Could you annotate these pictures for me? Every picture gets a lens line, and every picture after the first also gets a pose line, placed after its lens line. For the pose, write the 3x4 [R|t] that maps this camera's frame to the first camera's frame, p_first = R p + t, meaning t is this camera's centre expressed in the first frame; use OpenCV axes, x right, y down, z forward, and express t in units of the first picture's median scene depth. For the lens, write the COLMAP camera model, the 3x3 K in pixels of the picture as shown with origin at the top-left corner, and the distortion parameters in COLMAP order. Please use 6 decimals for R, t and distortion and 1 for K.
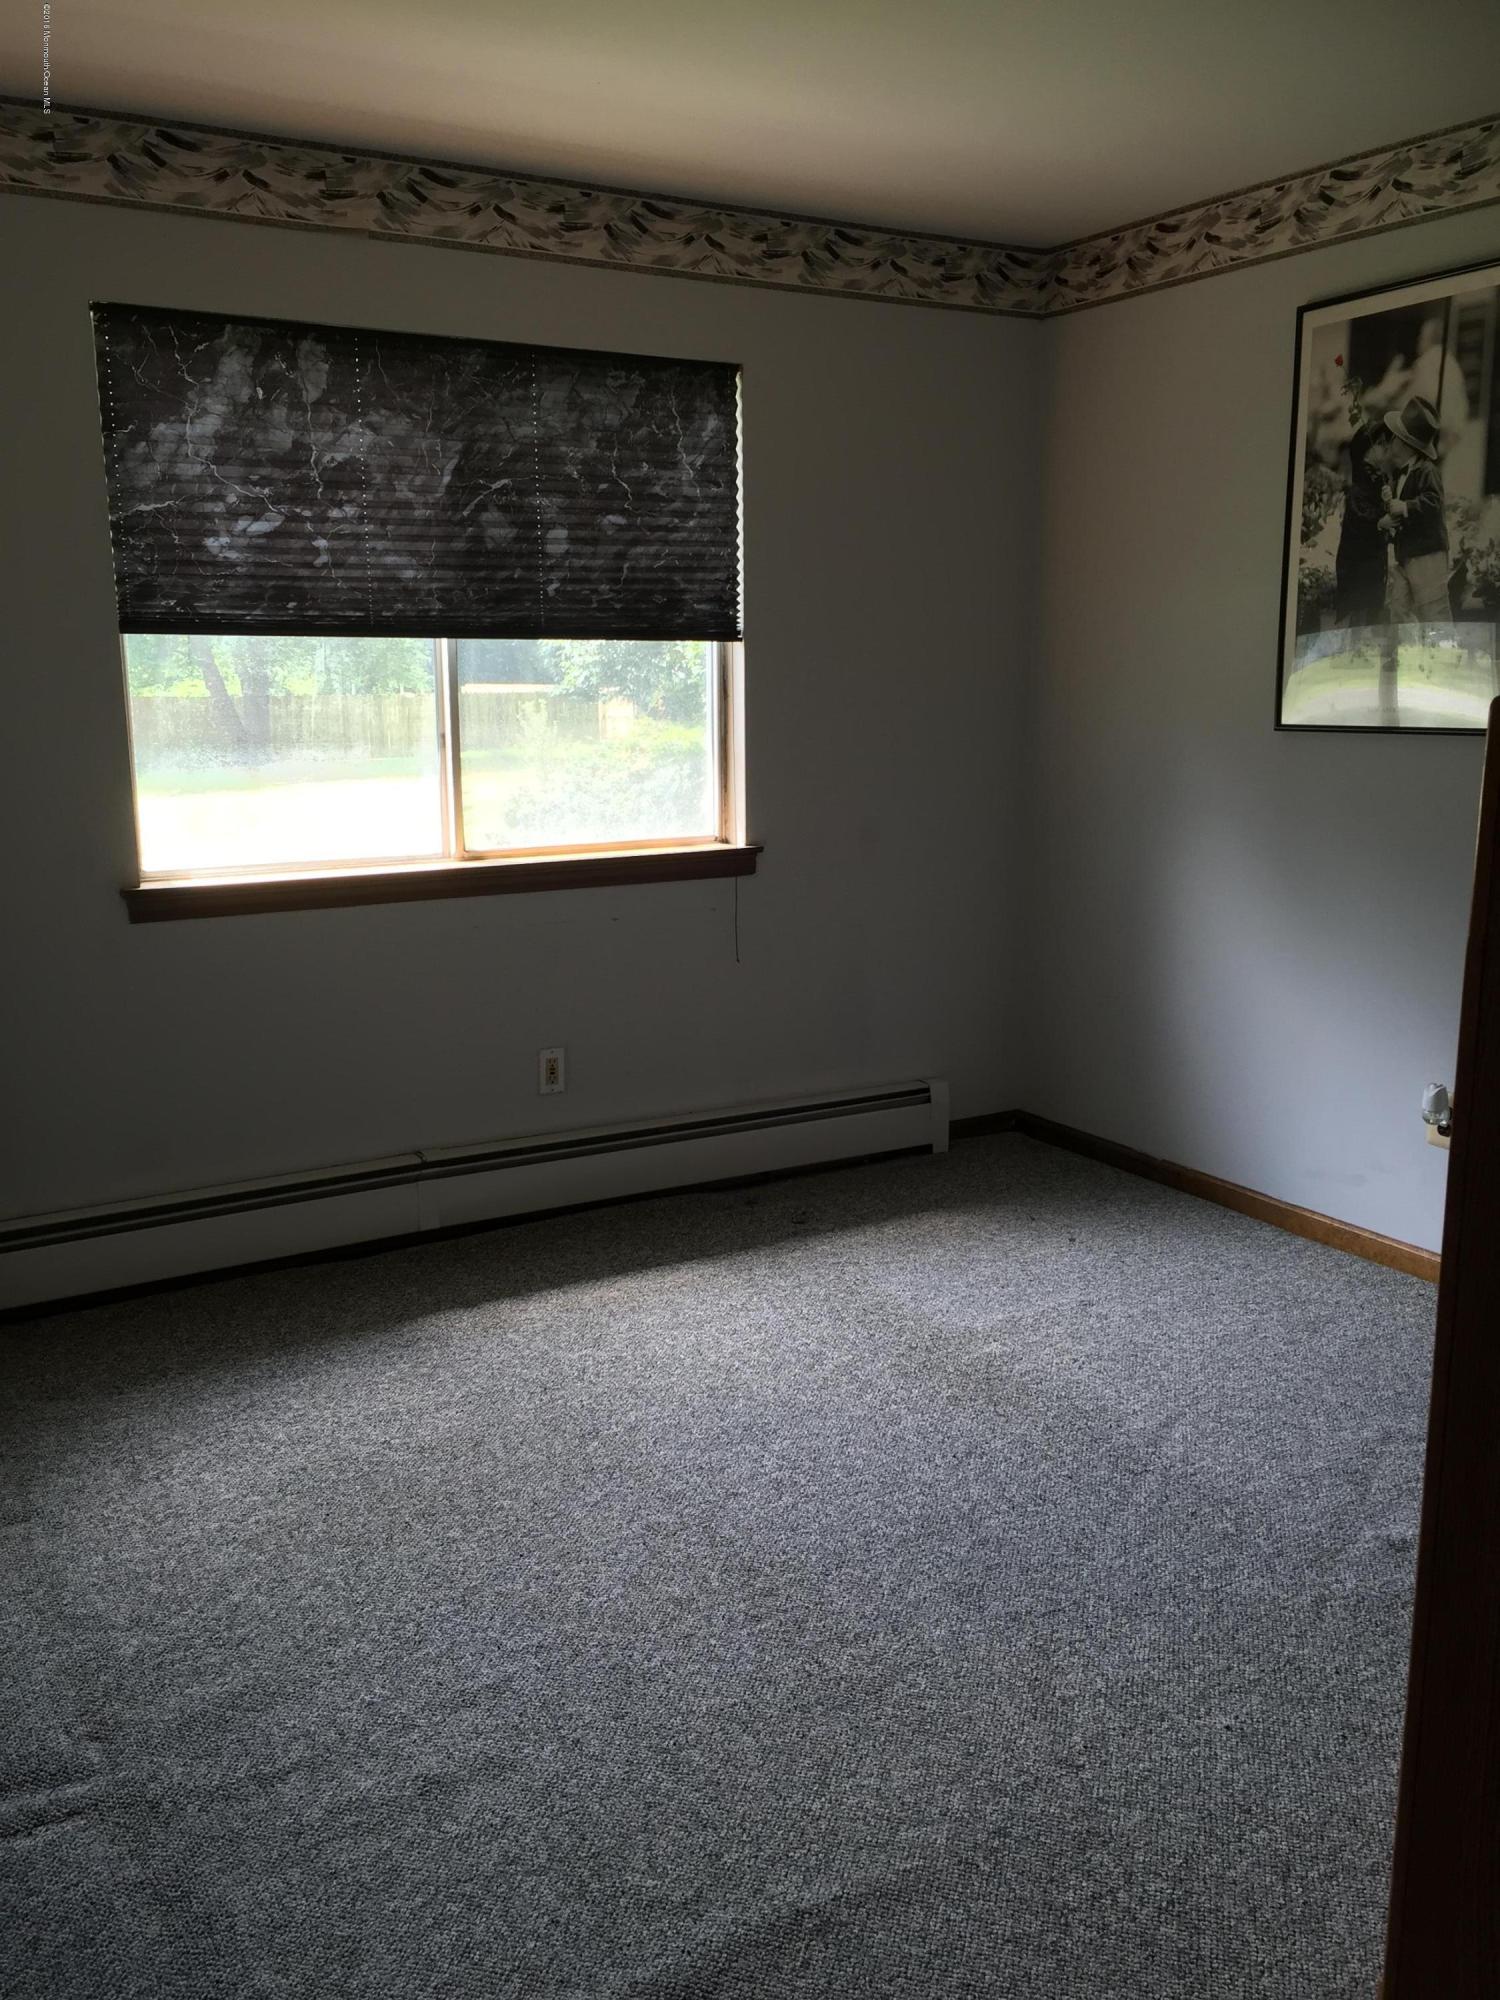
lens RADIAL K [[1687.0, 0, 750.0], [0, 1687.0, 1000.0], [0, 0, 1]] dist [0.051743, -0.100191]
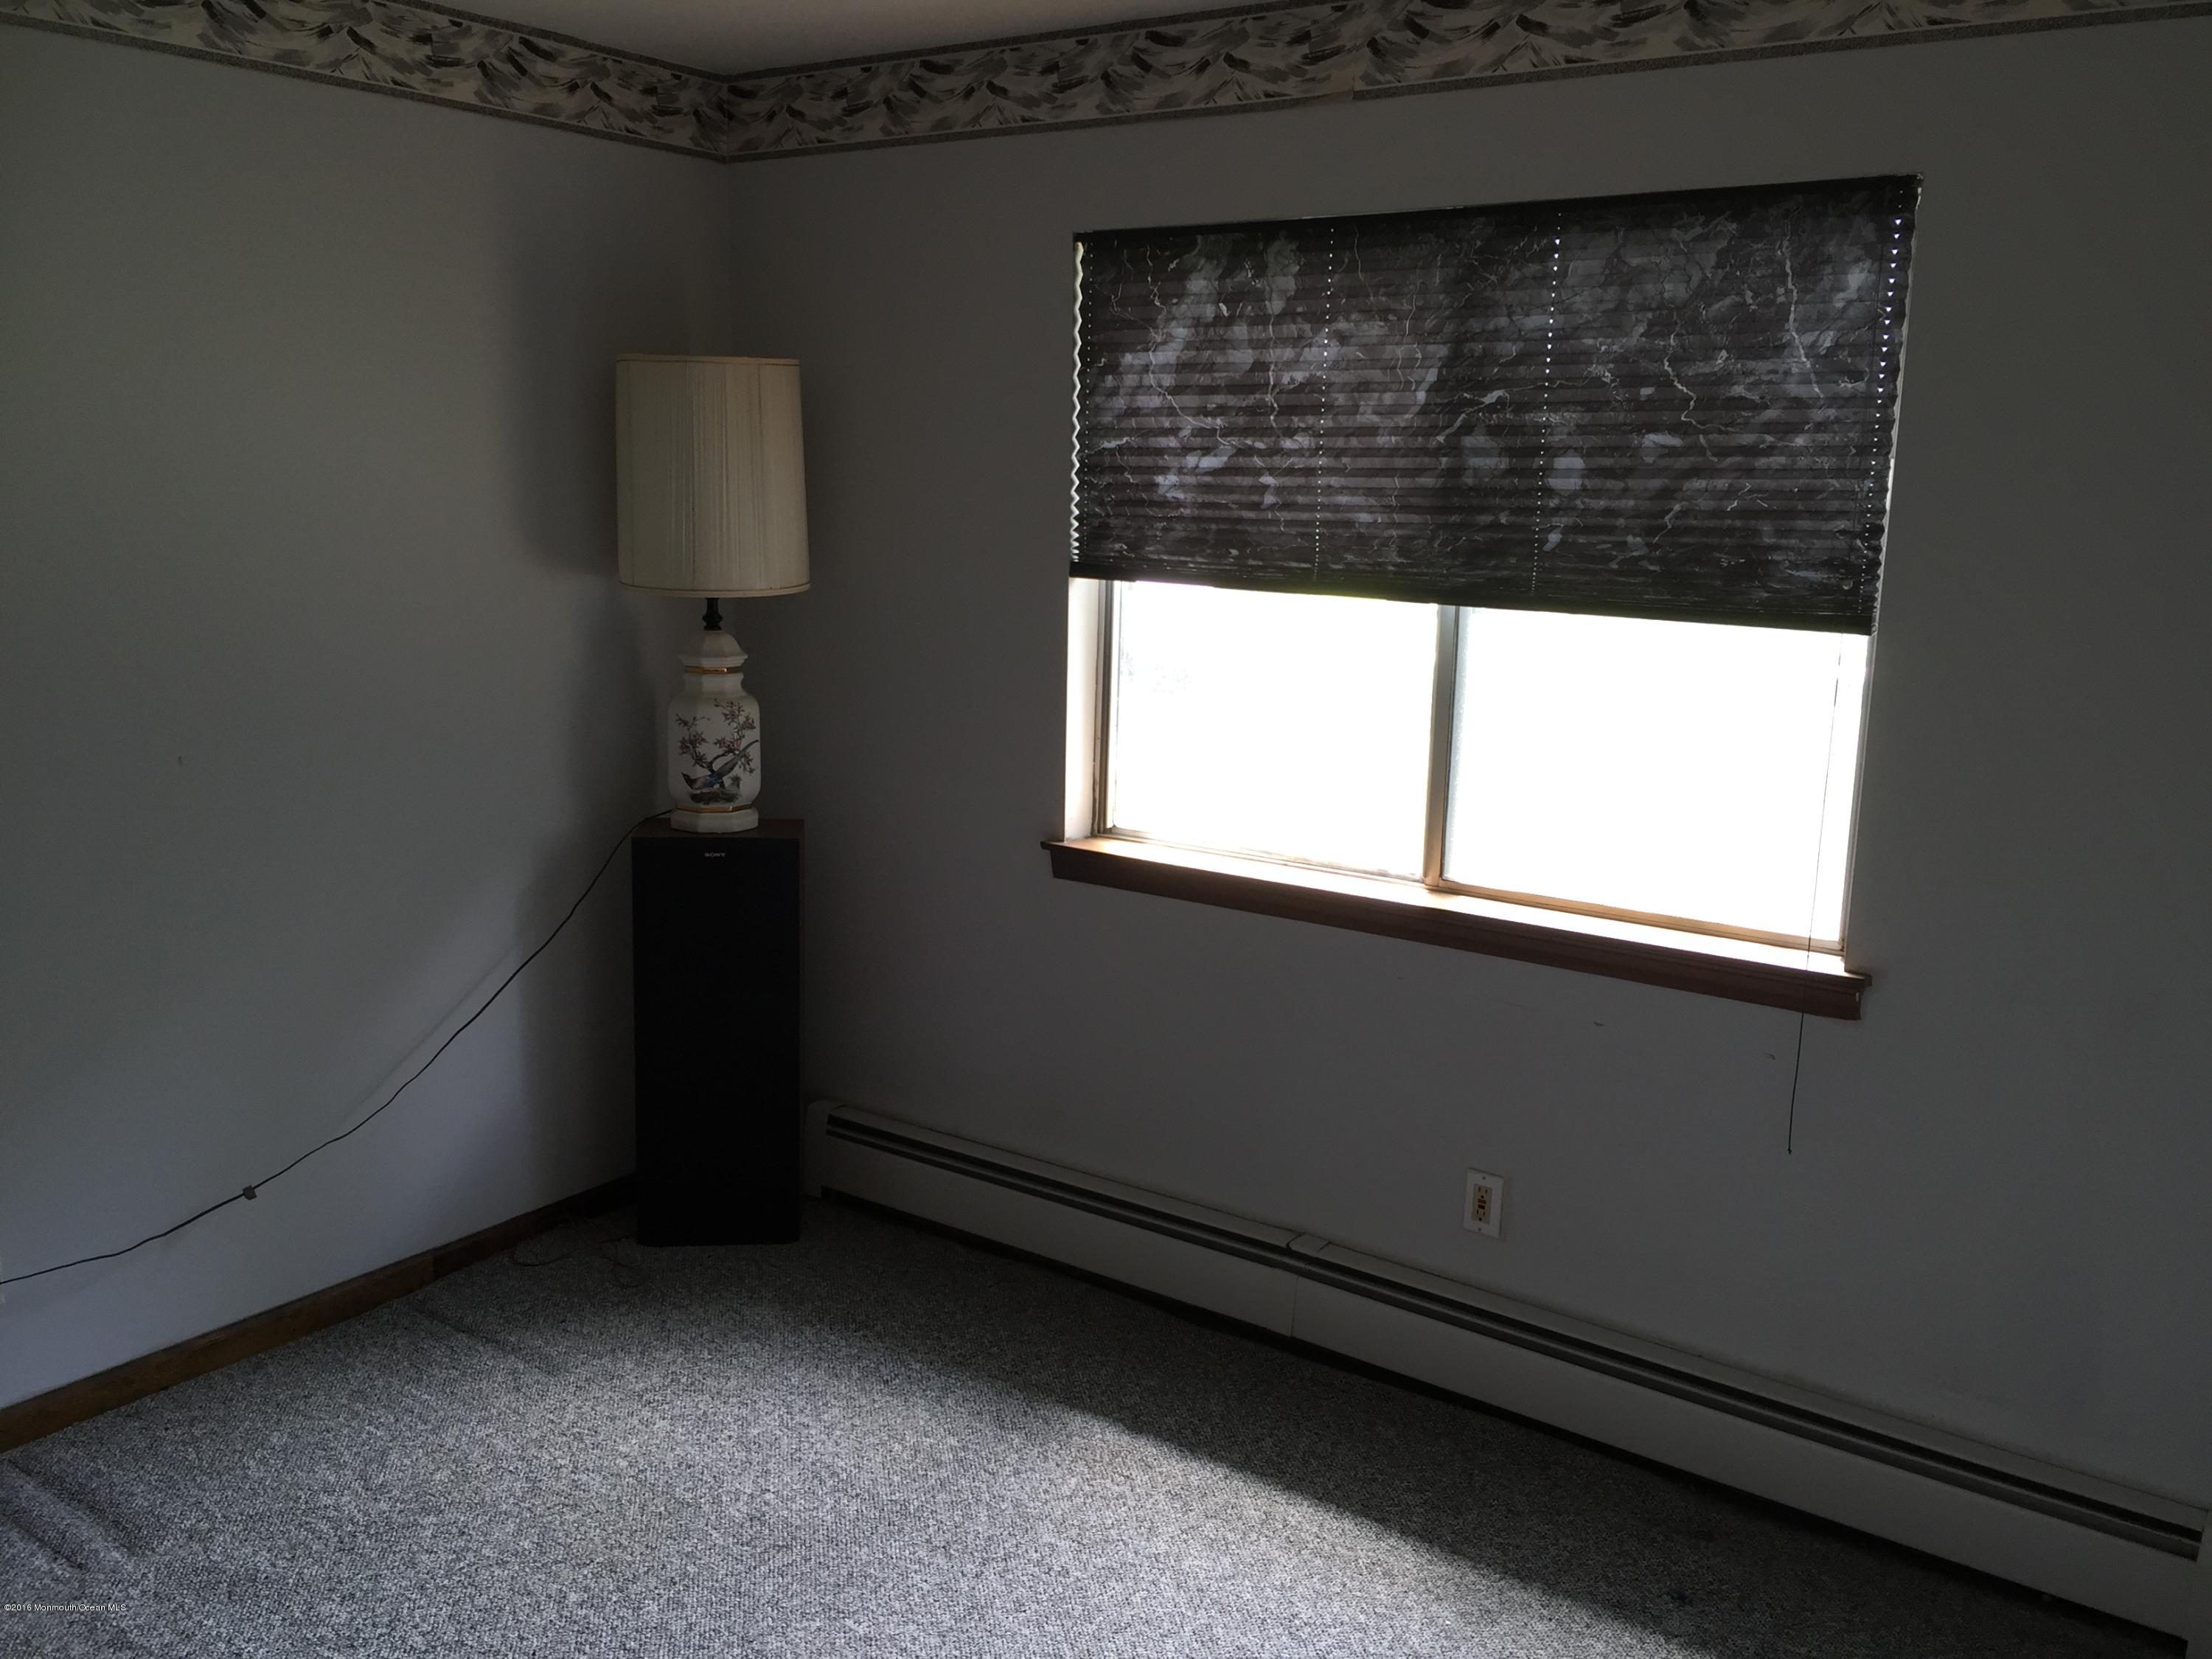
lens RADIAL K [[1820.2, 0, 1106.0], [0, 1820.2, 829.5], [0, 0, 1]] dist [0.010189, 0.000944]
pose [[0.407535, 0.181291, -0.895013, 0.528014], [-0.211408, 0.972200, 0.100664, -0.171816], [0.888382, 0.148189, 0.434532, 0.553551]]
